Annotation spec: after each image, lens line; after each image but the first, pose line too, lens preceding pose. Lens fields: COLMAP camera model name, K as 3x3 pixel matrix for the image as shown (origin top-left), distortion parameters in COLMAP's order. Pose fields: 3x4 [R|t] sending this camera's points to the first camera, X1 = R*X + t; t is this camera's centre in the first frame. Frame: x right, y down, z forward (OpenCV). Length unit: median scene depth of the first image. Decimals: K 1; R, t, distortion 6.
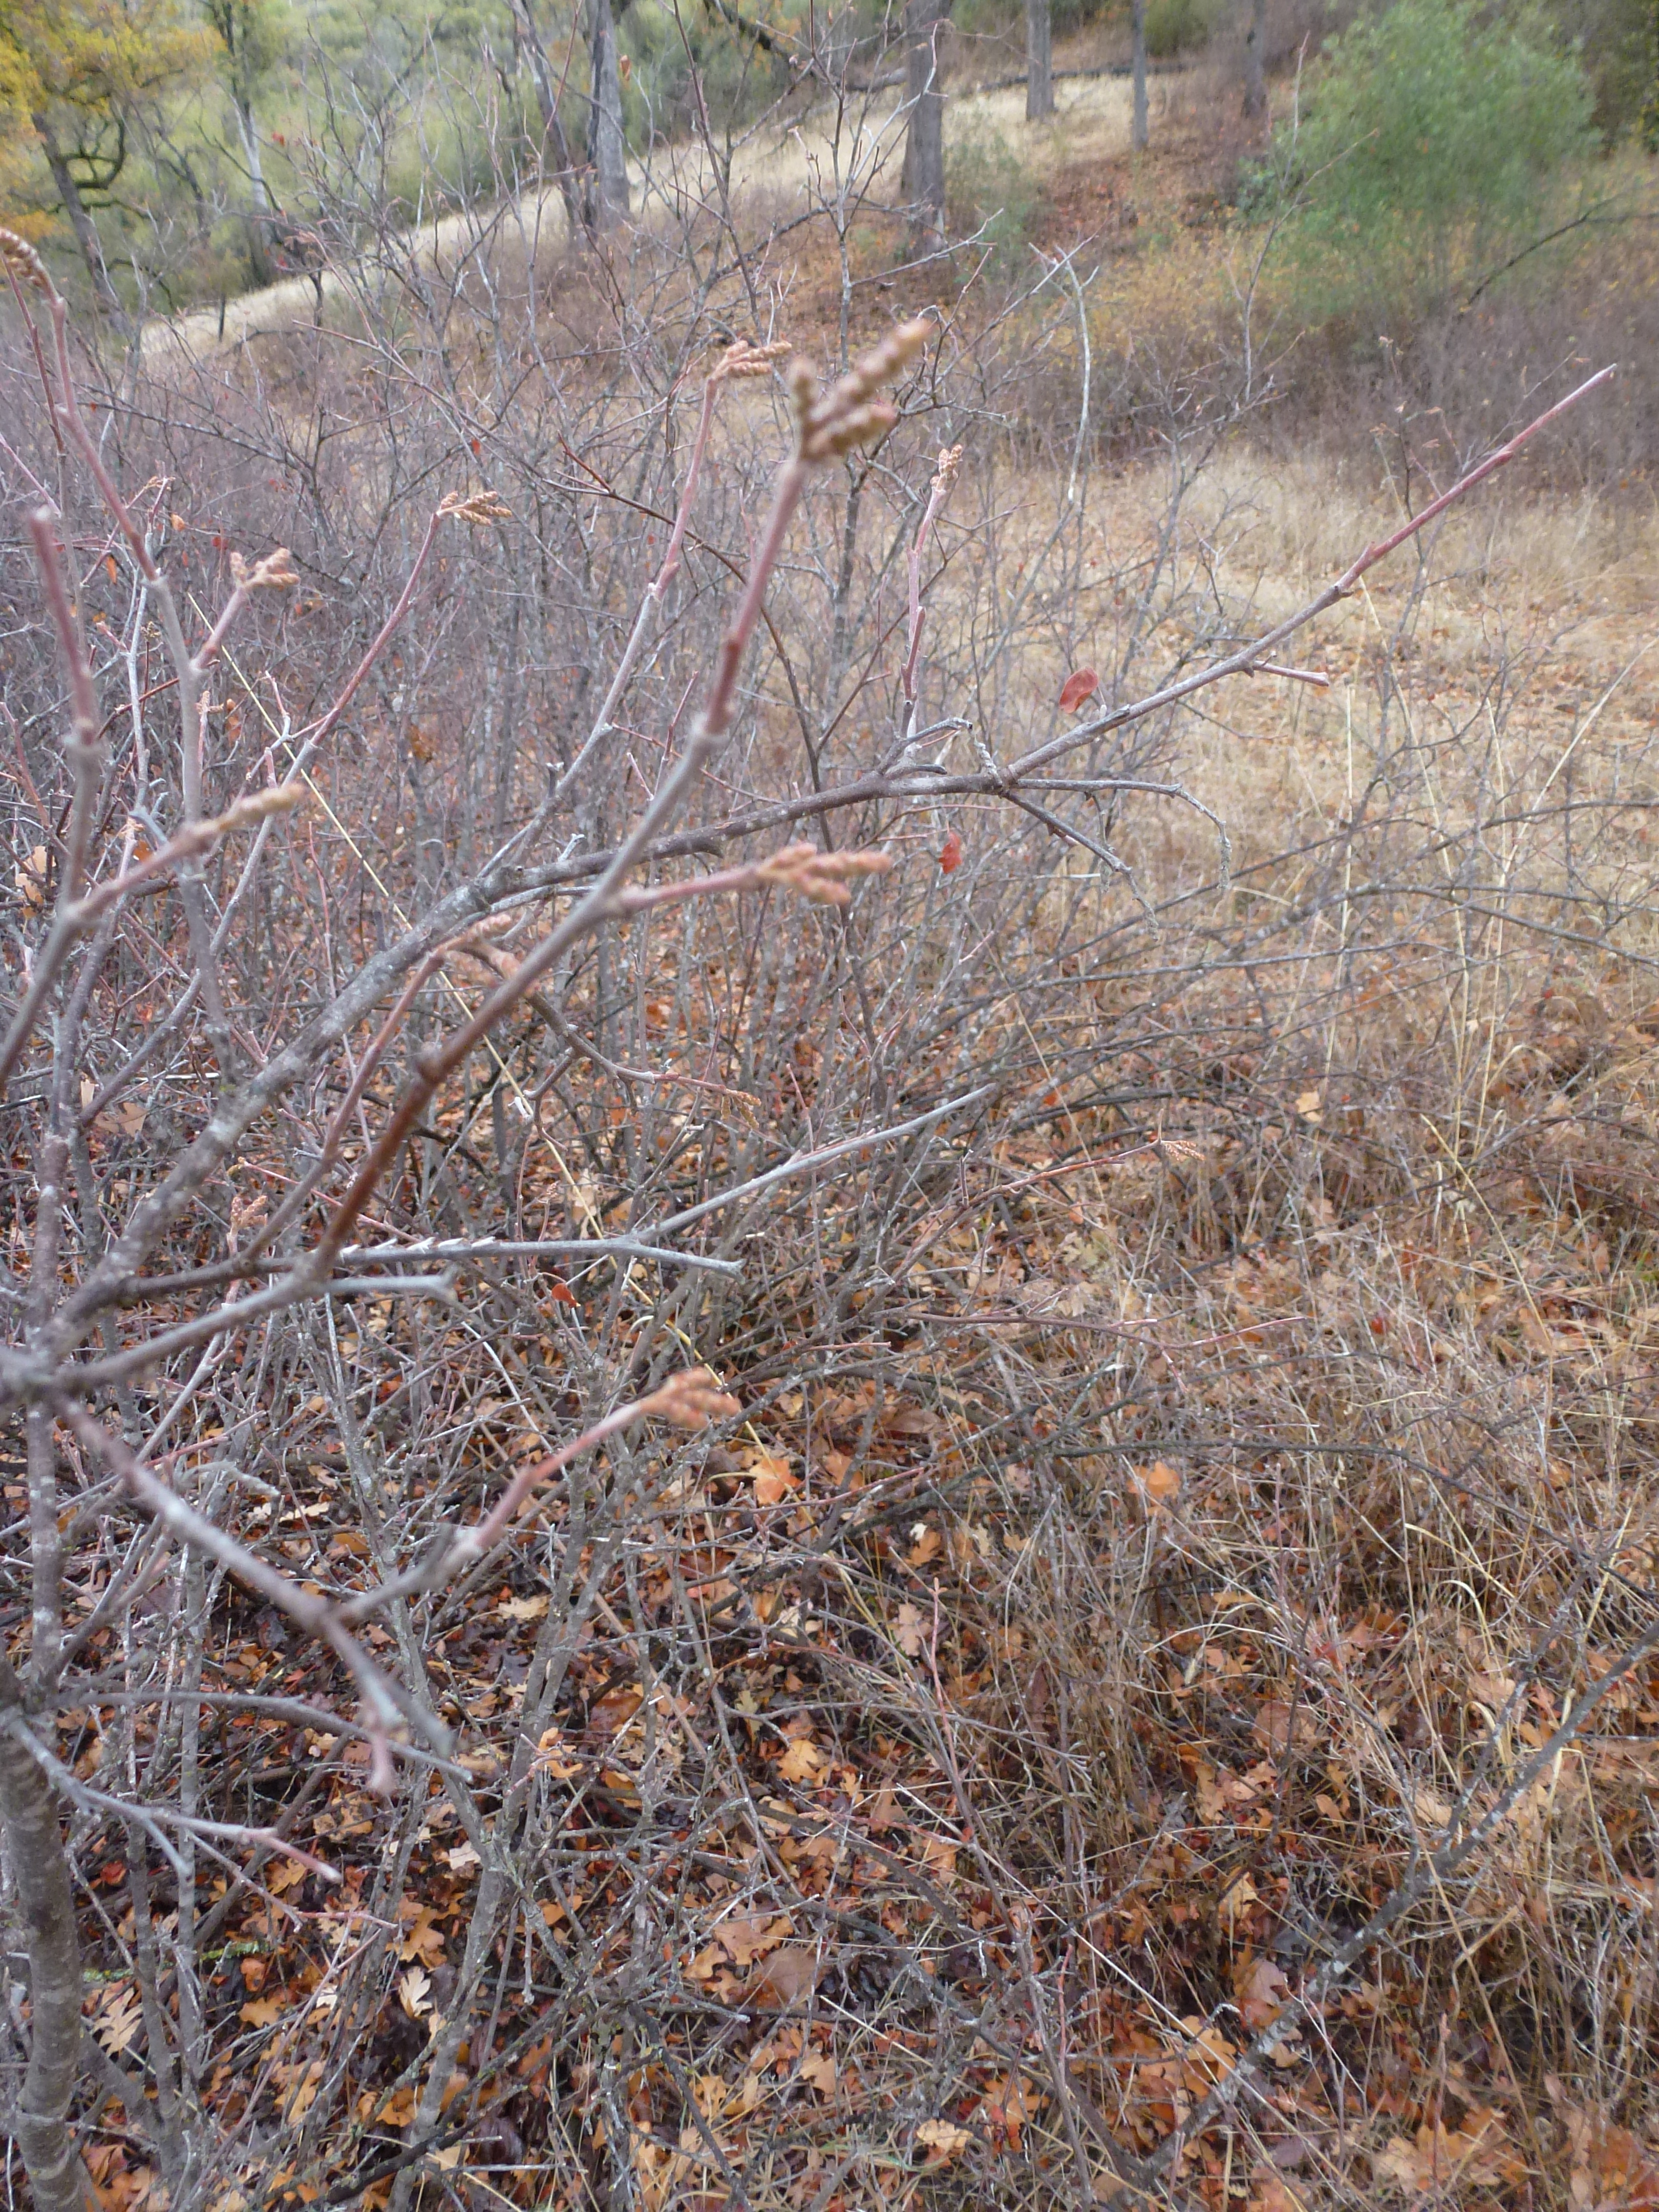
lens RADIAL K [[1602.7, 0, 821.8], [0, 1602.7, 1102.1], [0, 0, 1]] dist [-0.069068, 0.032390]
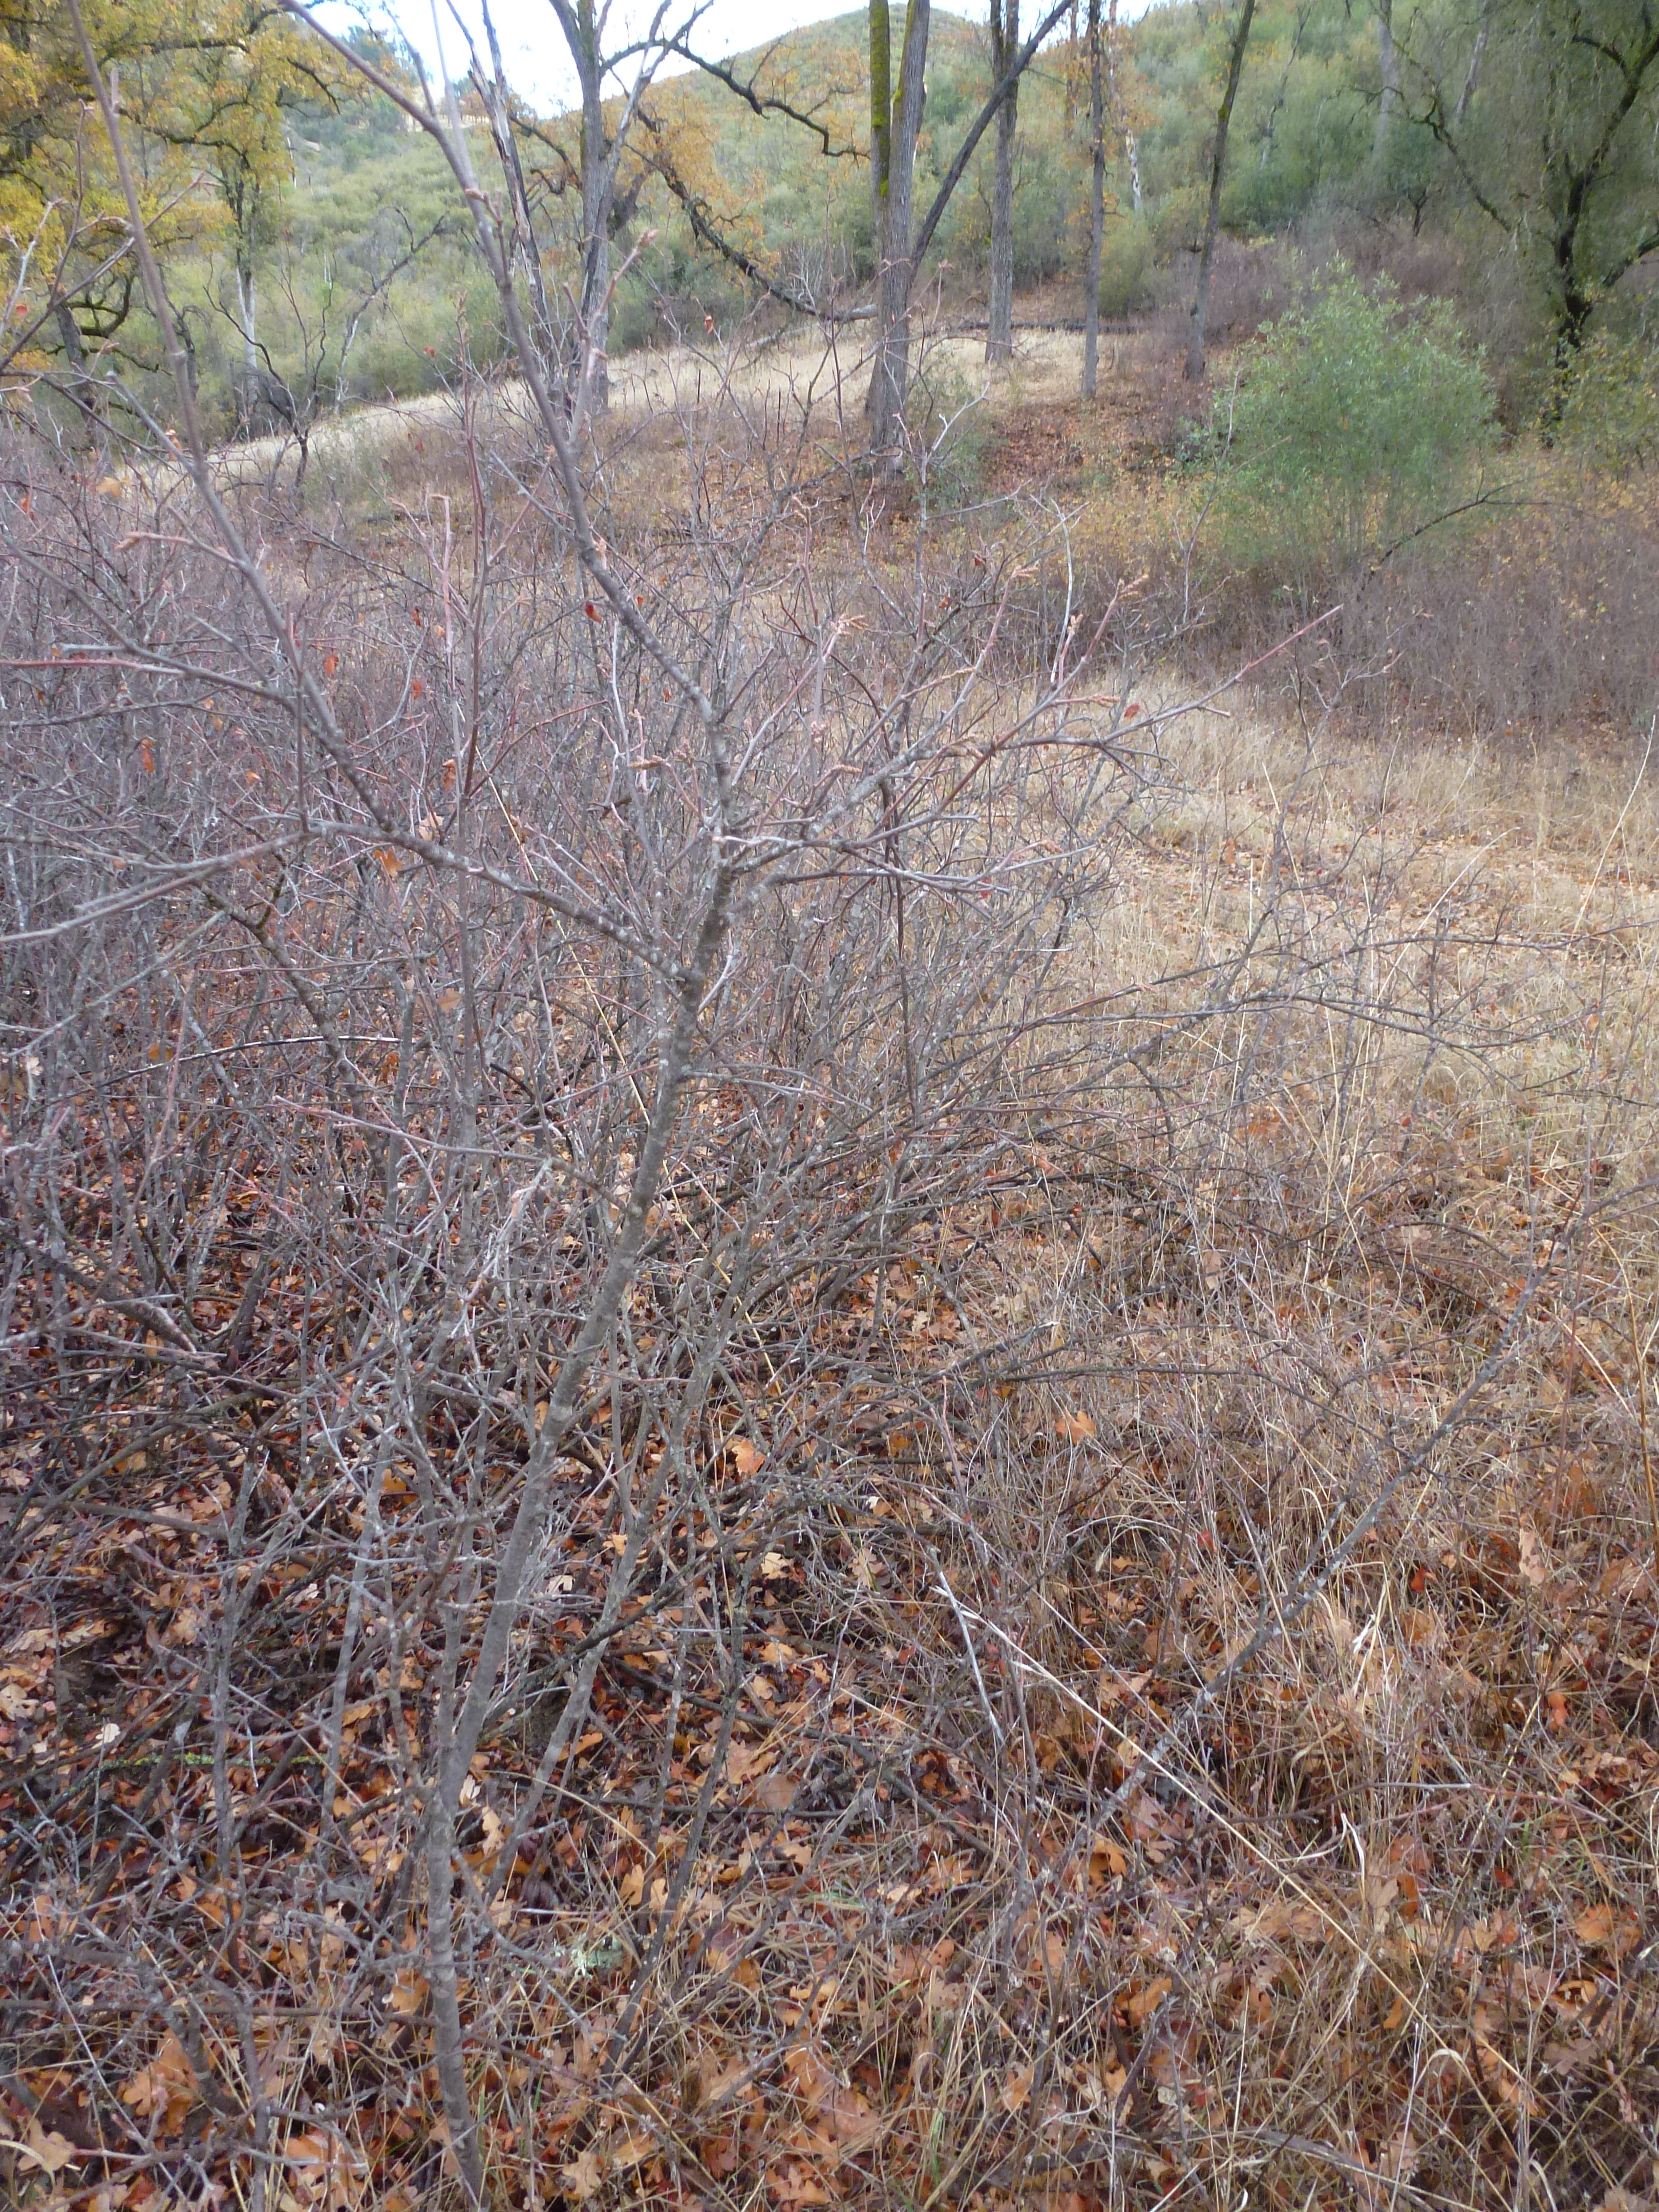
lens RADIAL K [[1602.7, 0, 820.3], [0, 1602.7, 1100.7], [0, 0, 1]] dist [-0.069068, 0.032390]
pose [[0.995601, 0.075625, 0.055316, -0.056479], [-0.068982, 0.991144, -0.113471, 0.090121], [-0.063407, 0.109156, 0.992000, -0.187582]]
